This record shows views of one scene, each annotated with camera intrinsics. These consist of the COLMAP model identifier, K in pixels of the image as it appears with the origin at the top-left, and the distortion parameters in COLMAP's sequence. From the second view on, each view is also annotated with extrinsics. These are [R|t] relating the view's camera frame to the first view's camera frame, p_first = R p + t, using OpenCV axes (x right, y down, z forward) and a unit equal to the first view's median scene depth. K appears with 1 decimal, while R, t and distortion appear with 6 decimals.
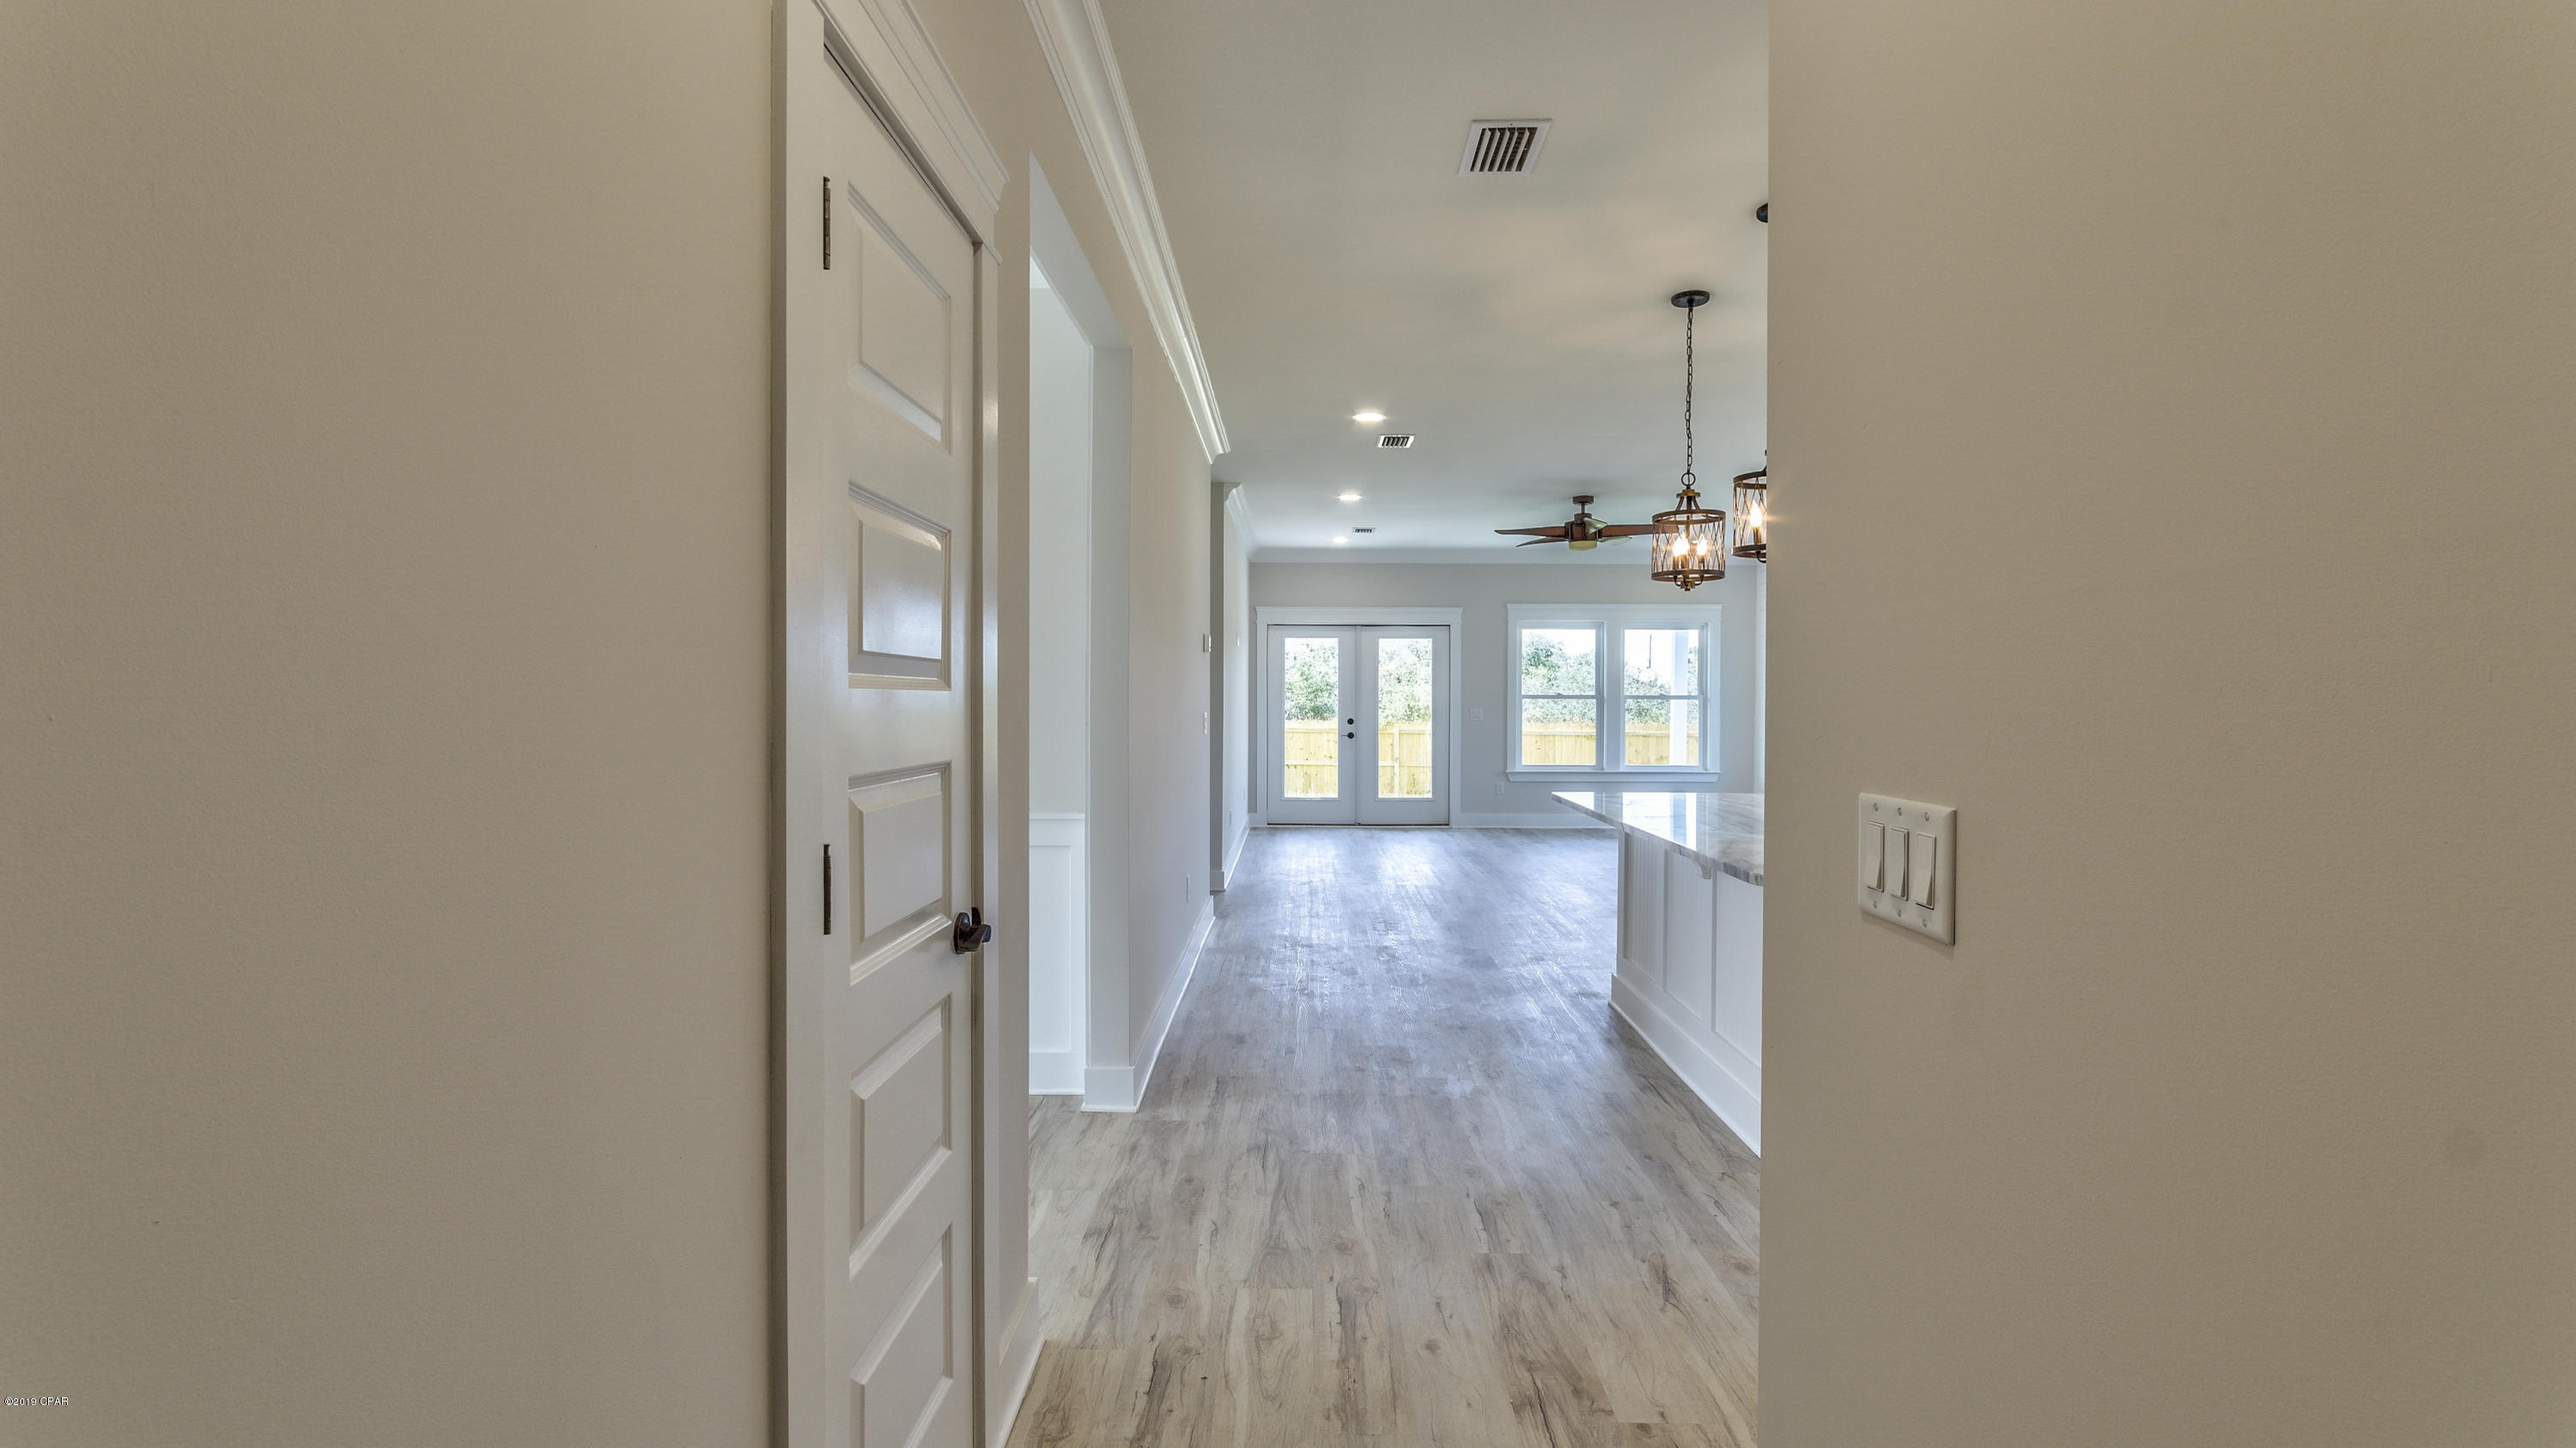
lens RADIAL K [[1162.8, 0, 1308.0], [0, 1162.8, 714.5], [0, 0, 1]] dist [-0.000551, 0.000782]
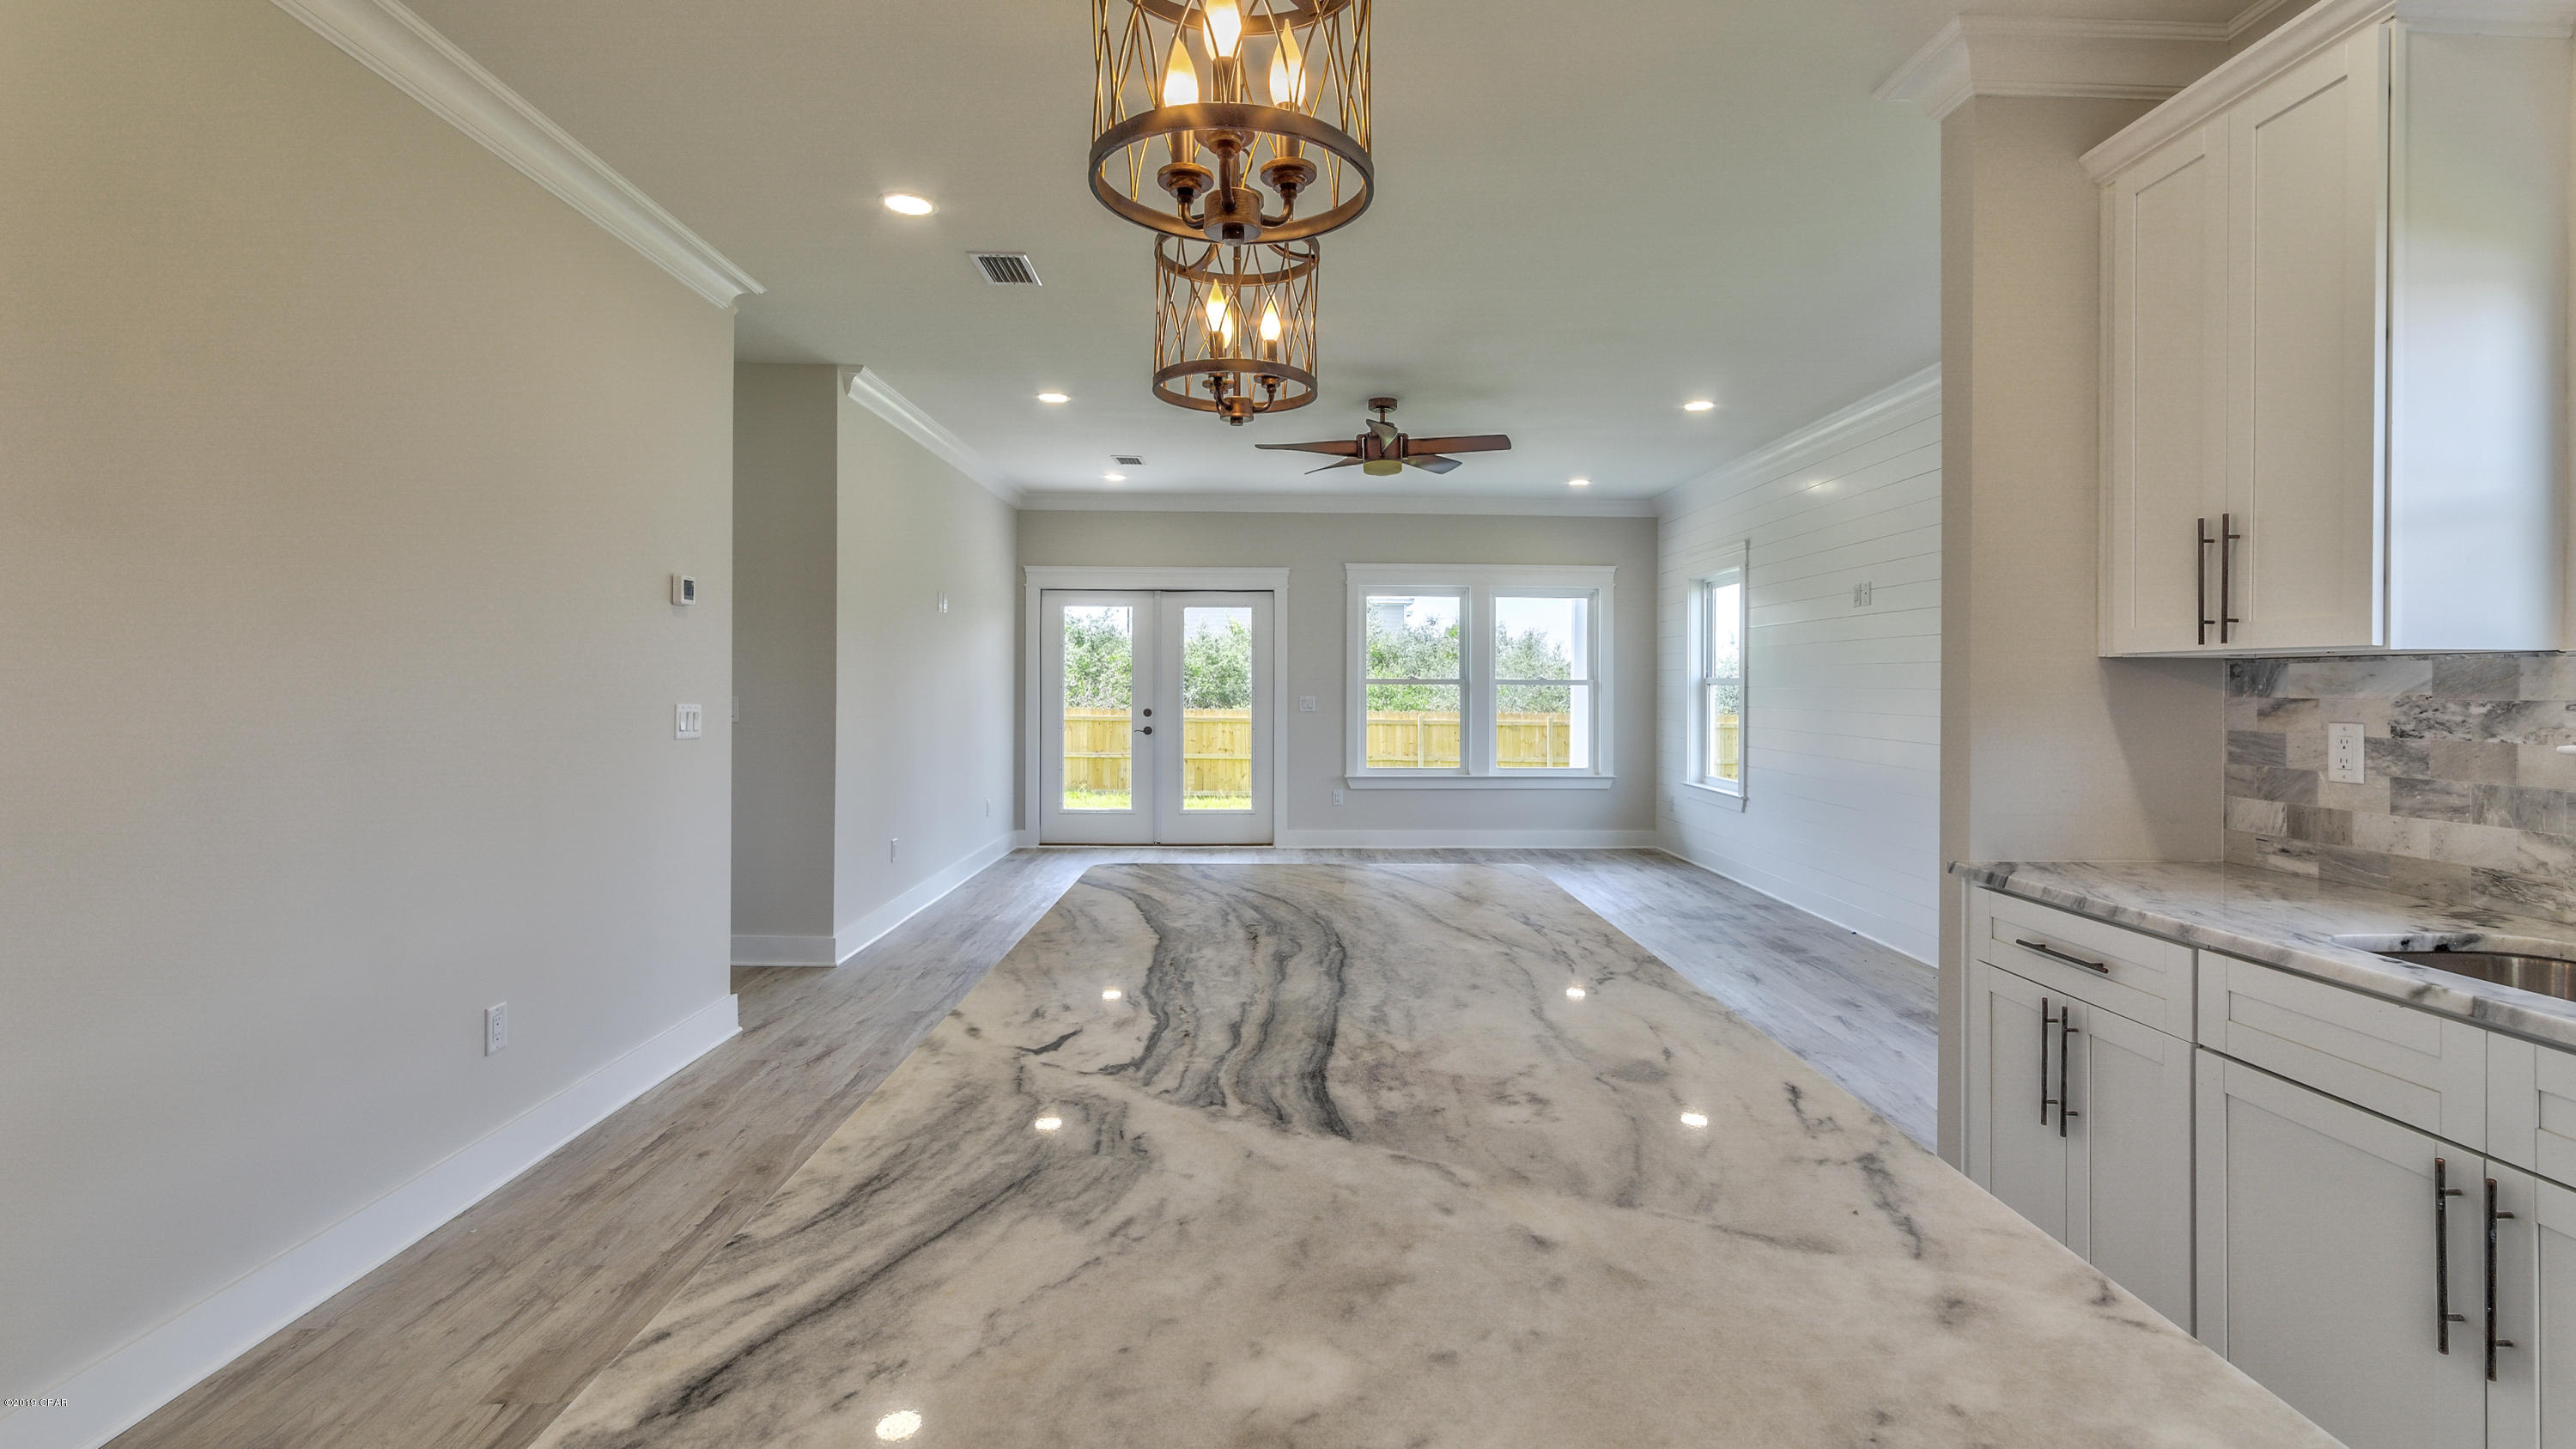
lens RADIAL K [[1162.9, 0, 1294.3], [0, 1162.9, 669.0], [0, 0, 1]] dist [-0.000551, 0.000782]
pose [[0.999834, 0.000994, 0.018182, 0.122329], [-0.000493, 0.999619, -0.027581, -0.001855], [-0.018202, 0.027567, 0.999454, 0.211620]]
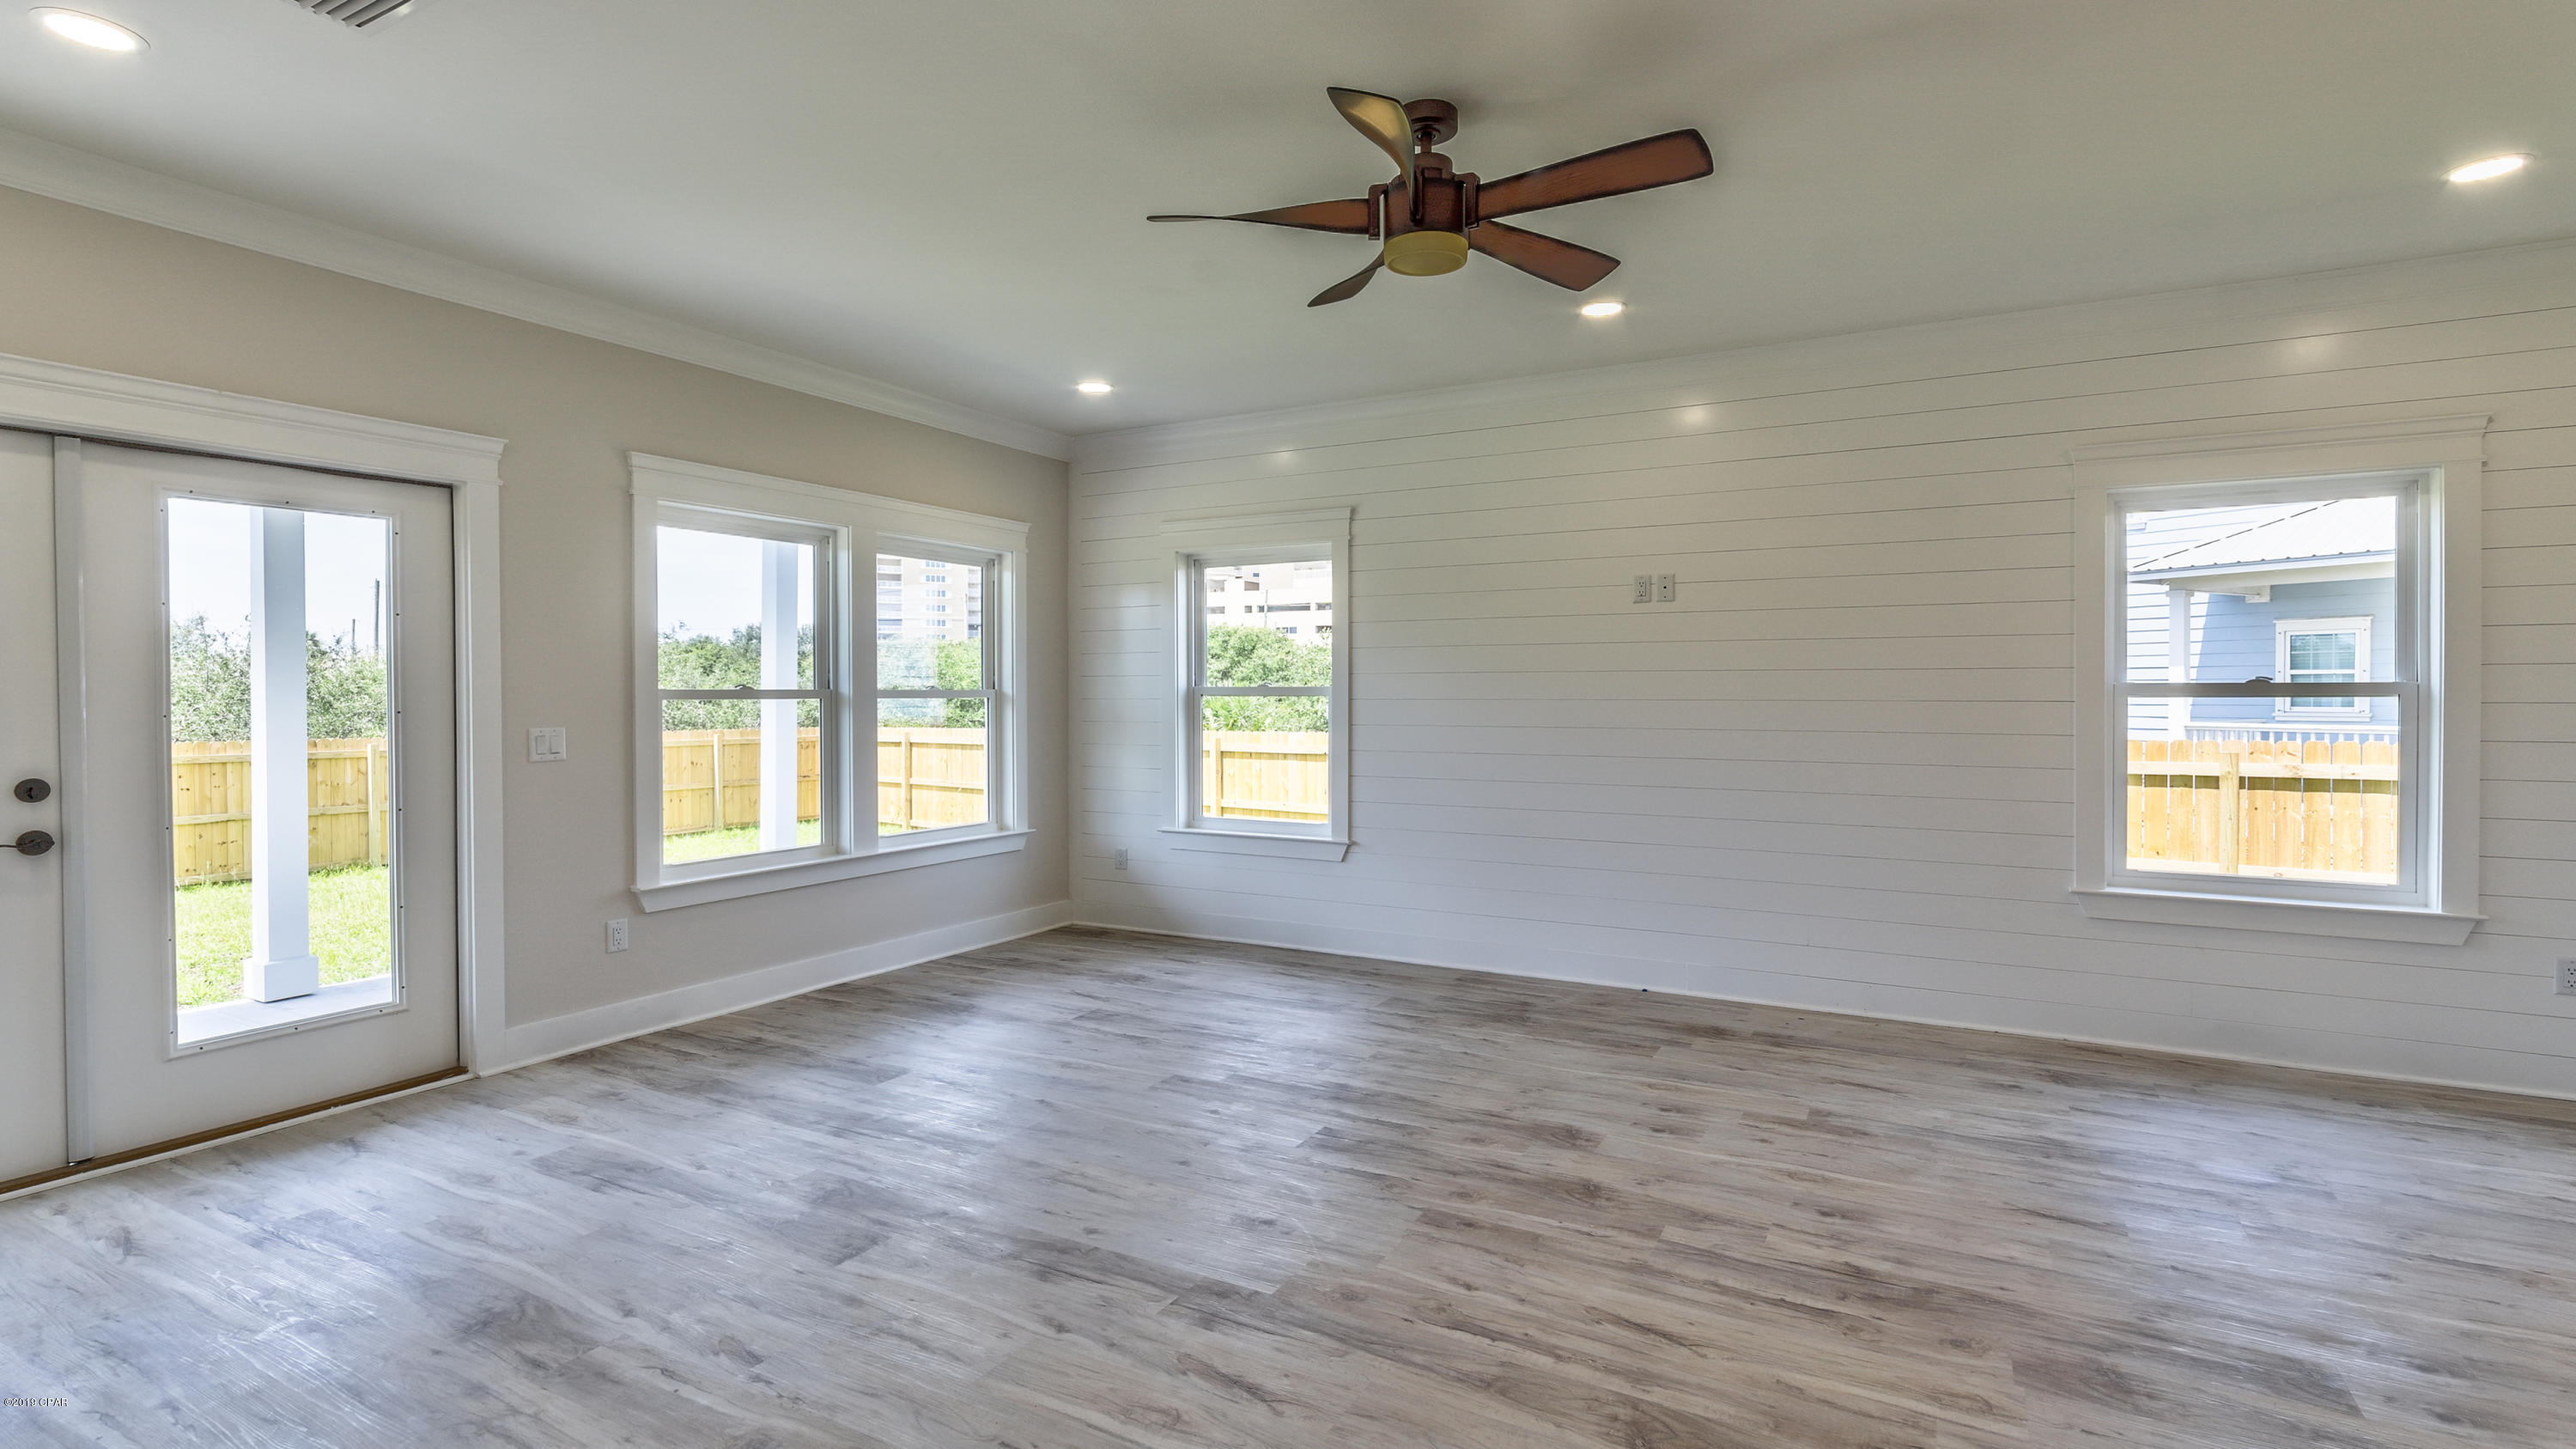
lens RADIAL K [[1162.9, 0, 1269.7], [0, 1162.9, 727.8], [0, 0, 1]] dist [-0.000551, 0.000782]
pose [[0.479092, -0.030995, 0.877217, -0.064816], [0.016634, 0.999517, 0.026232, -0.011154], [-0.877607, 0.002025, 0.479377, 0.633750]]
